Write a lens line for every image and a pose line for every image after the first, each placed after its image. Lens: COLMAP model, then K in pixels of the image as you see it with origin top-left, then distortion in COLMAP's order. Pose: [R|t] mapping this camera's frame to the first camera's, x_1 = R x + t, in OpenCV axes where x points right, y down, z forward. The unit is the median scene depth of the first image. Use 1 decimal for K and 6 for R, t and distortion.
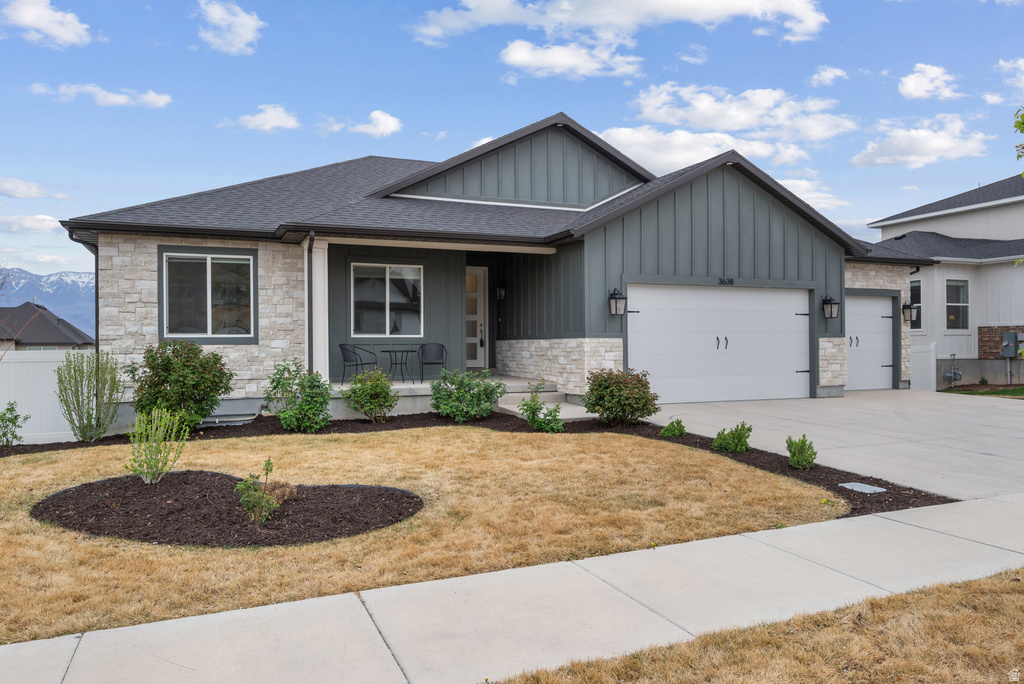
lens RADIAL K [[706.5, 0, 493.5], [0, 706.5, 343.8], [0, 0, 1]] dist [-0.004766, 0.000548]
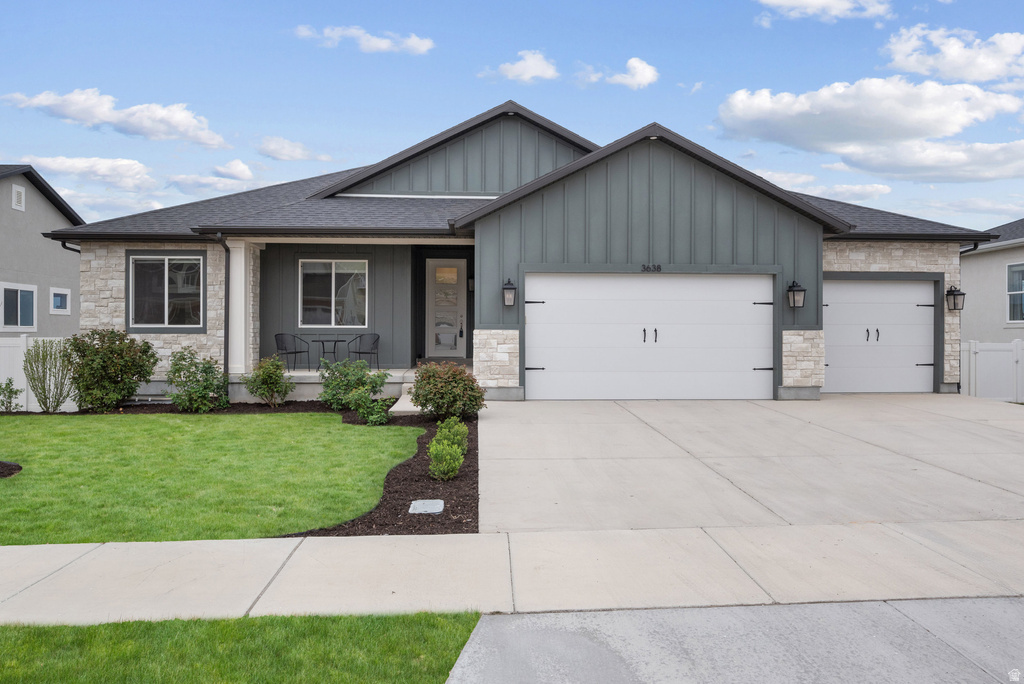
lens RADIAL K [[736.8, 0, 512.6], [0, 736.8, 321.3], [0, 0, 1]] dist [0.004088, 0.000251]
pose [[0.944287, 0.001943, -0.329117, 0.477688], [-0.006268, 0.999907, -0.012081, -0.007185], [0.329063, 0.013471, 0.944212, 0.037265]]
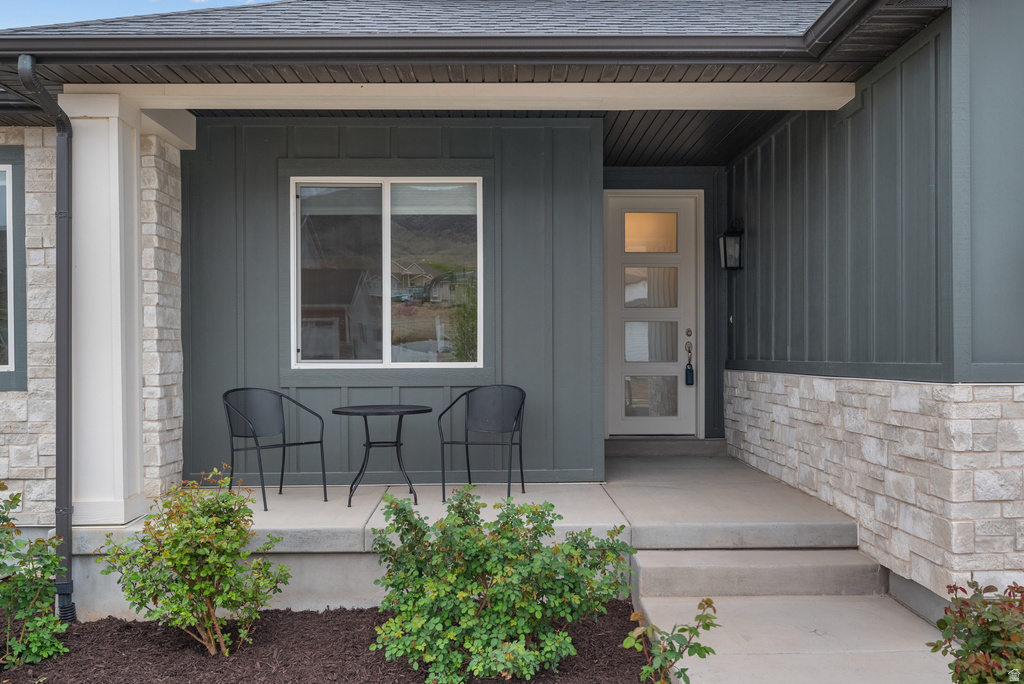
lens RADIAL K [[892.9, 0, 516.3], [0, 892.9, 356.6], [0, 0, 1]] dist [-0.000713, -0.000742]
pose [[0.936162, 0.000855, -0.351567, 0.086451], [0.001112, 0.999985, 0.005394, -0.018419], [0.351566, -0.005440, 0.936147, 0.577524]]
